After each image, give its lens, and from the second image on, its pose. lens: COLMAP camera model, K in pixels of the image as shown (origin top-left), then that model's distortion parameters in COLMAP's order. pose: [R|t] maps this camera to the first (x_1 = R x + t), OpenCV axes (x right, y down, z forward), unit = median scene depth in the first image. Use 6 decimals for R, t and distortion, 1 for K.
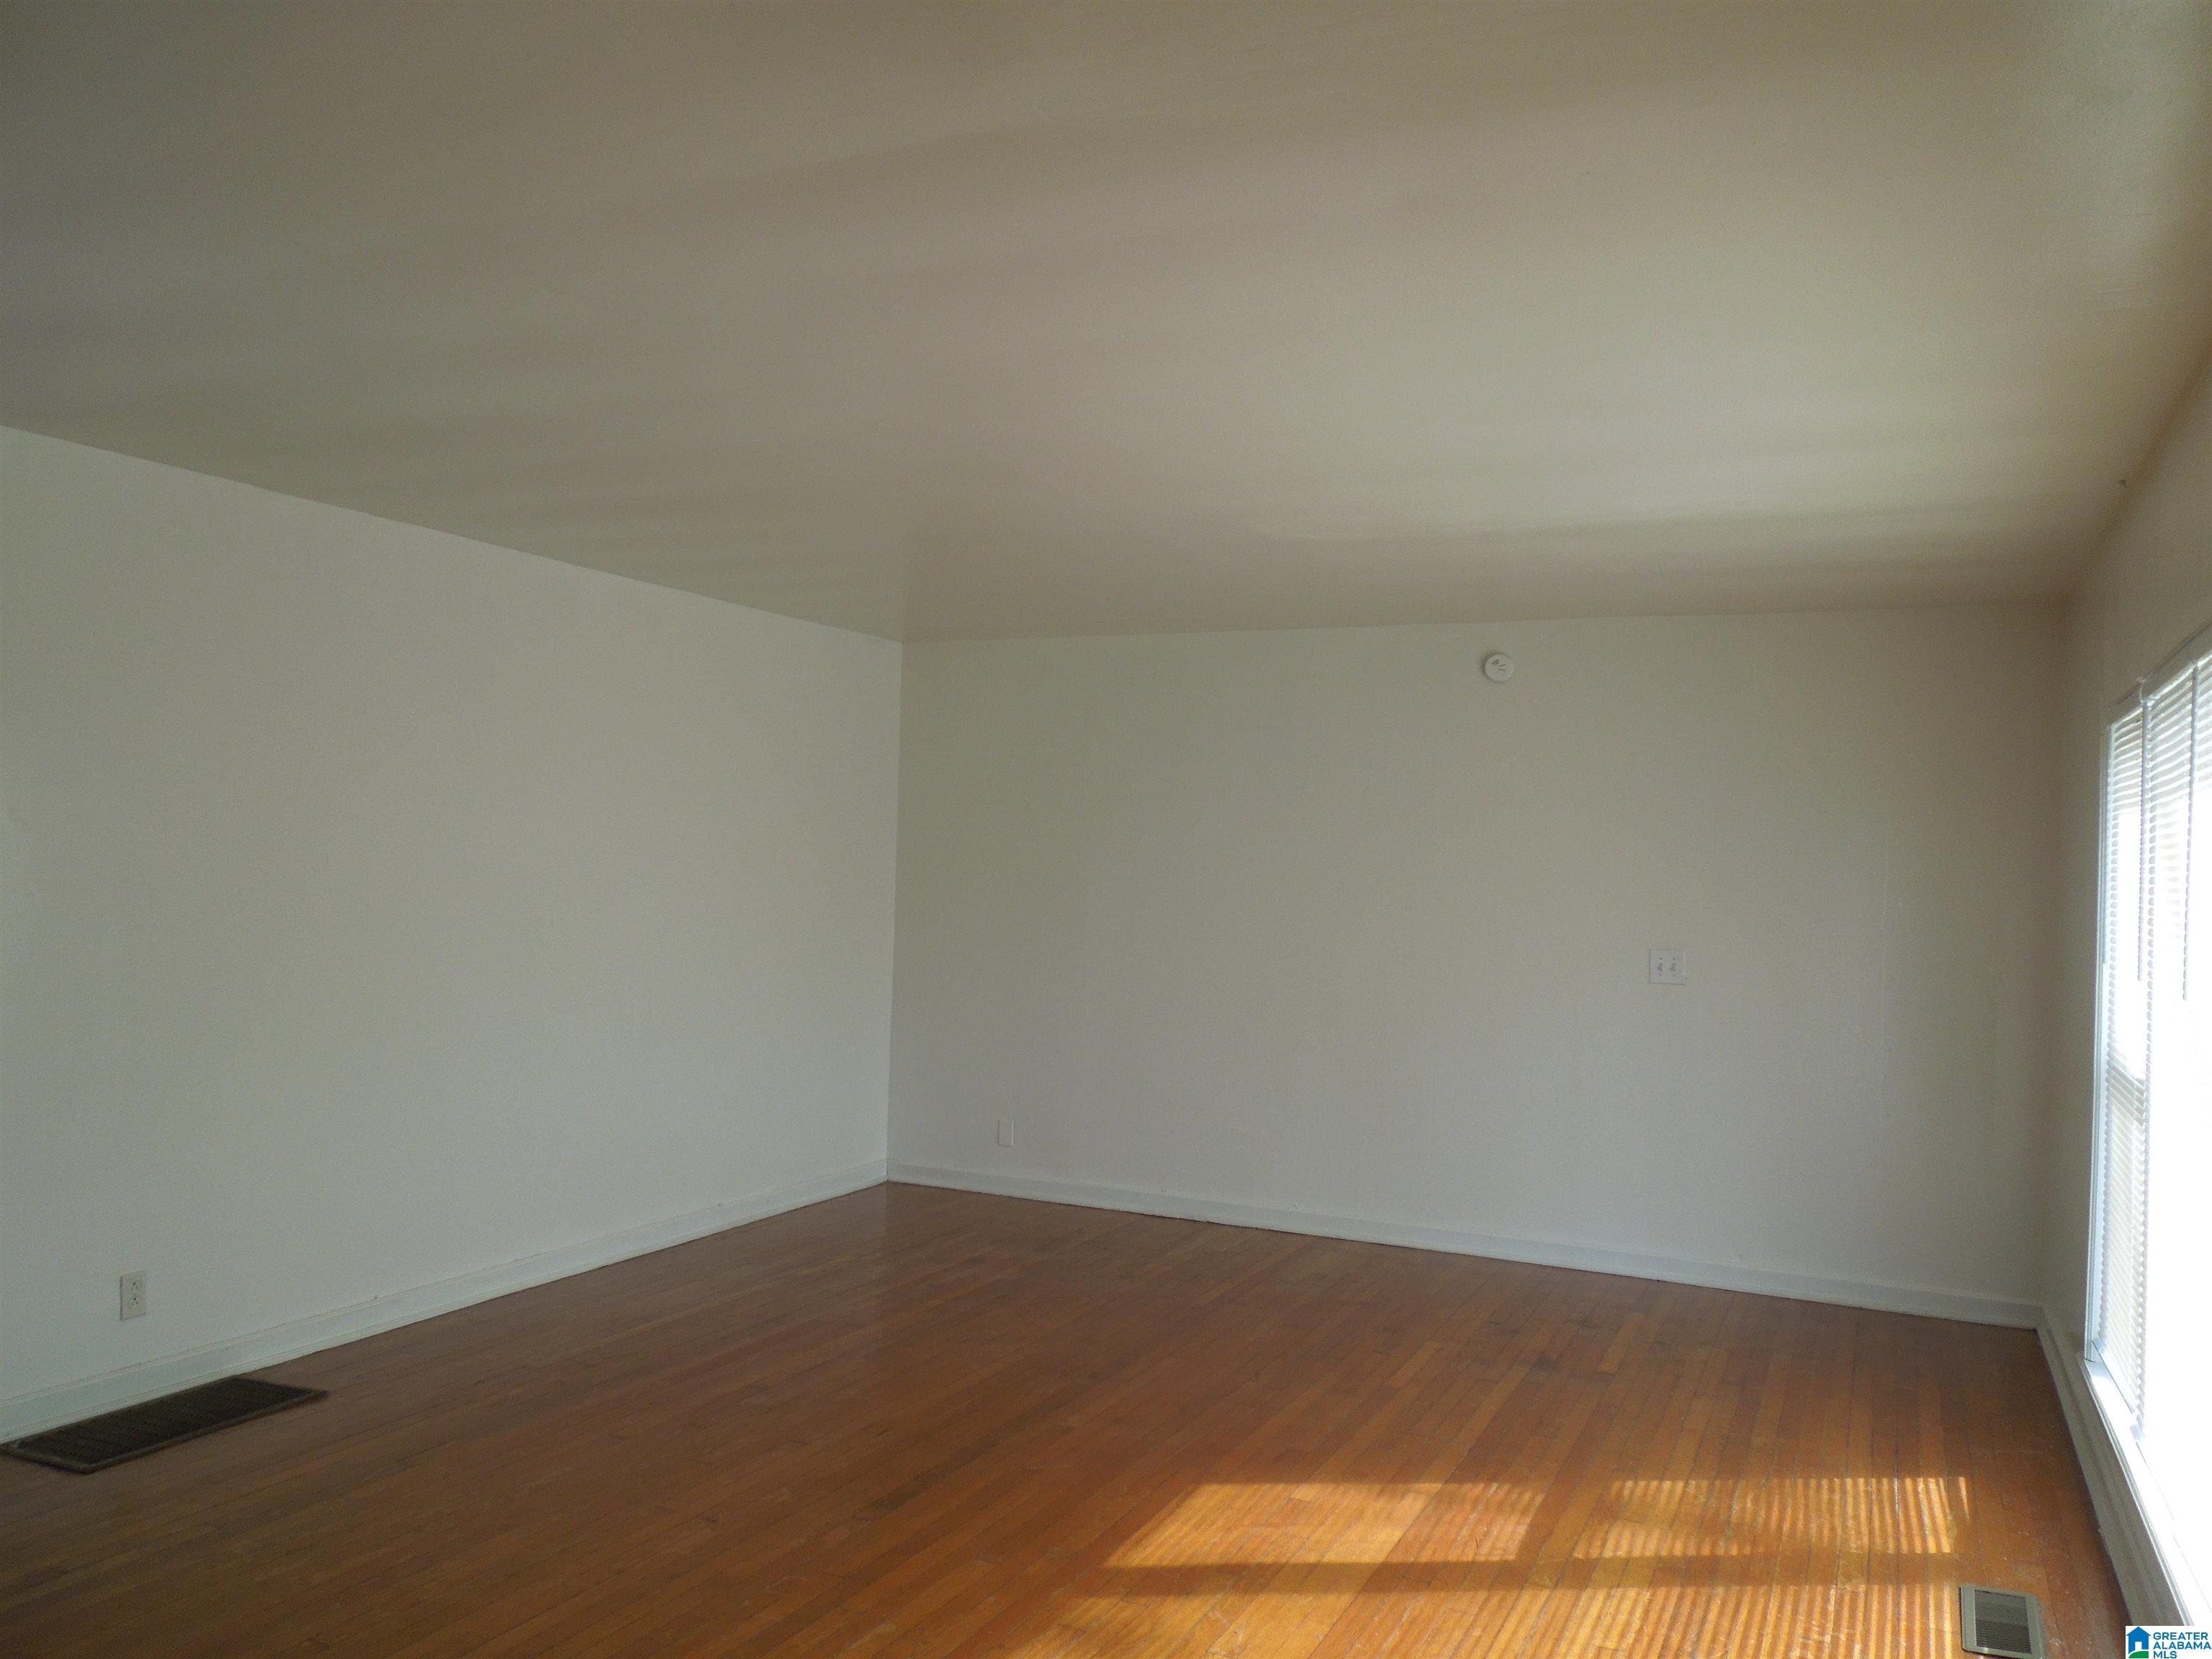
lens RADIAL K [[1643.0, 0, 1106.0], [0, 1643.0, 829.5], [0, 0, 1]] dist [-0.008166, 0.007331]
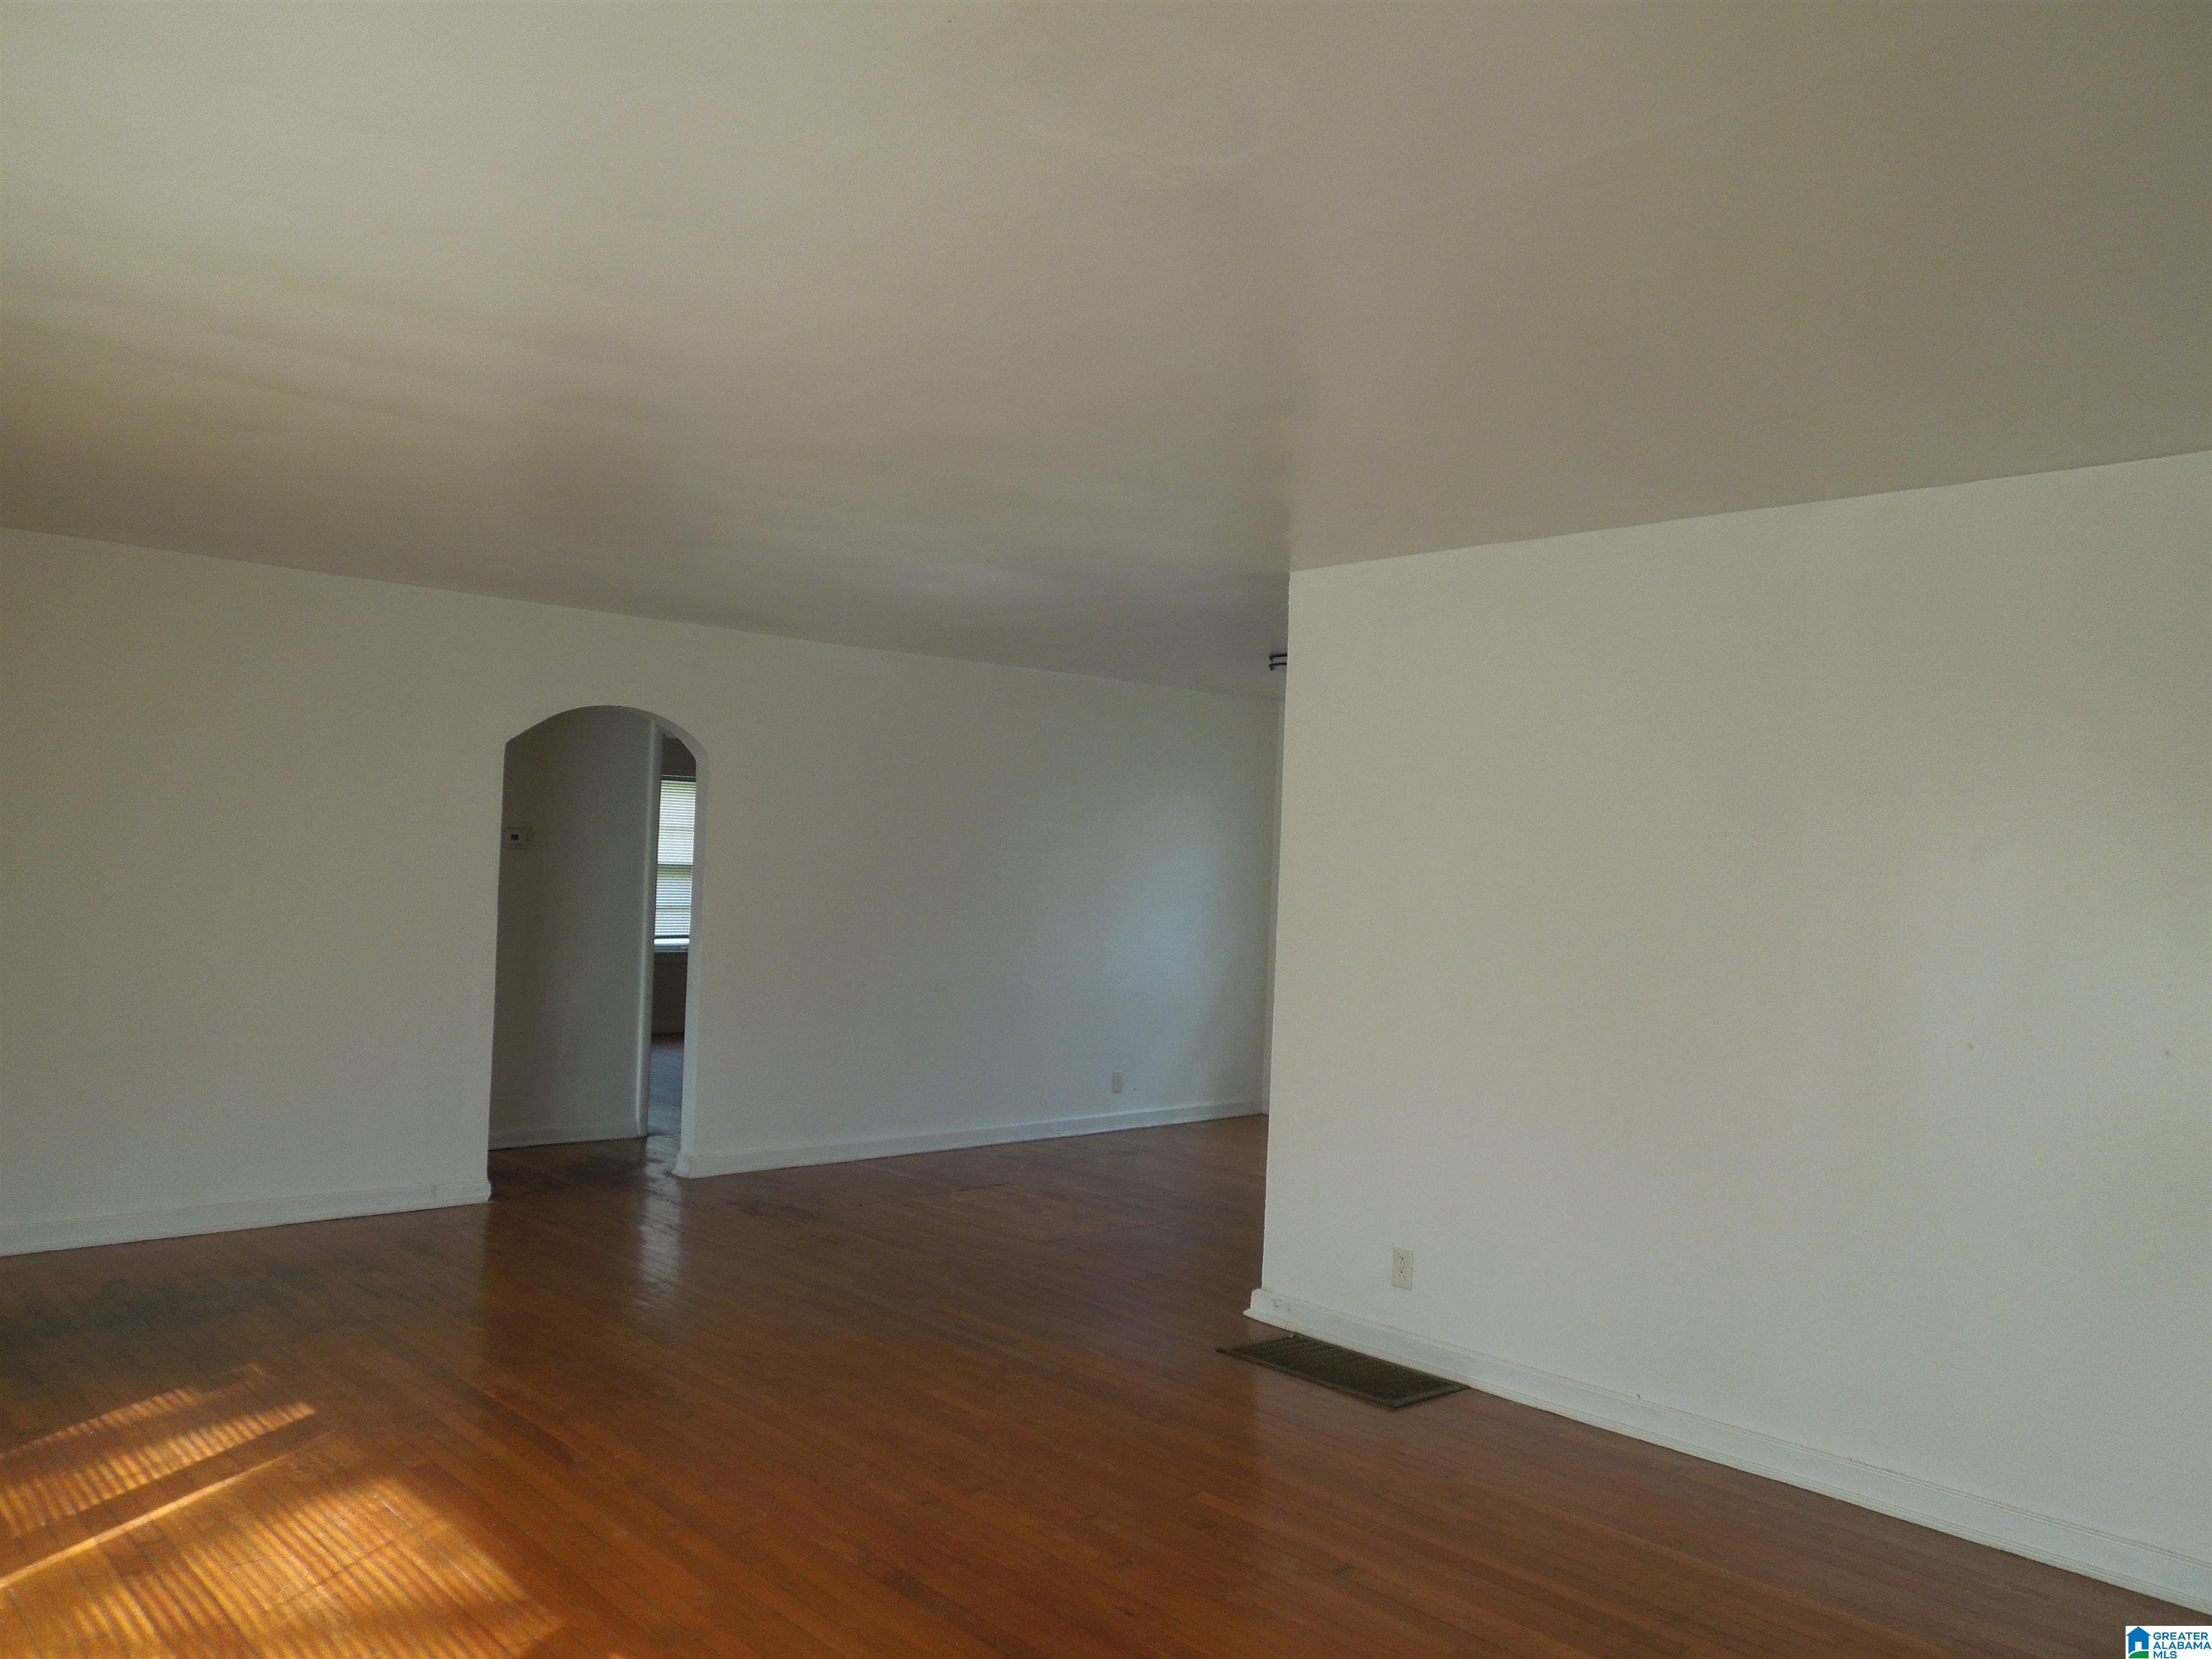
lens RADIAL K [[1643.0, 0, 1106.0], [0, 1643.0, 829.5], [0, 0, 1]] dist [-0.008166, 0.007331]
pose [[-0.344569, -0.055197, -0.937137, 0.590456], [-0.032696, 0.998370, -0.046782, 0.034690], [0.938191, 0.014521, -0.345812, 1.207772]]
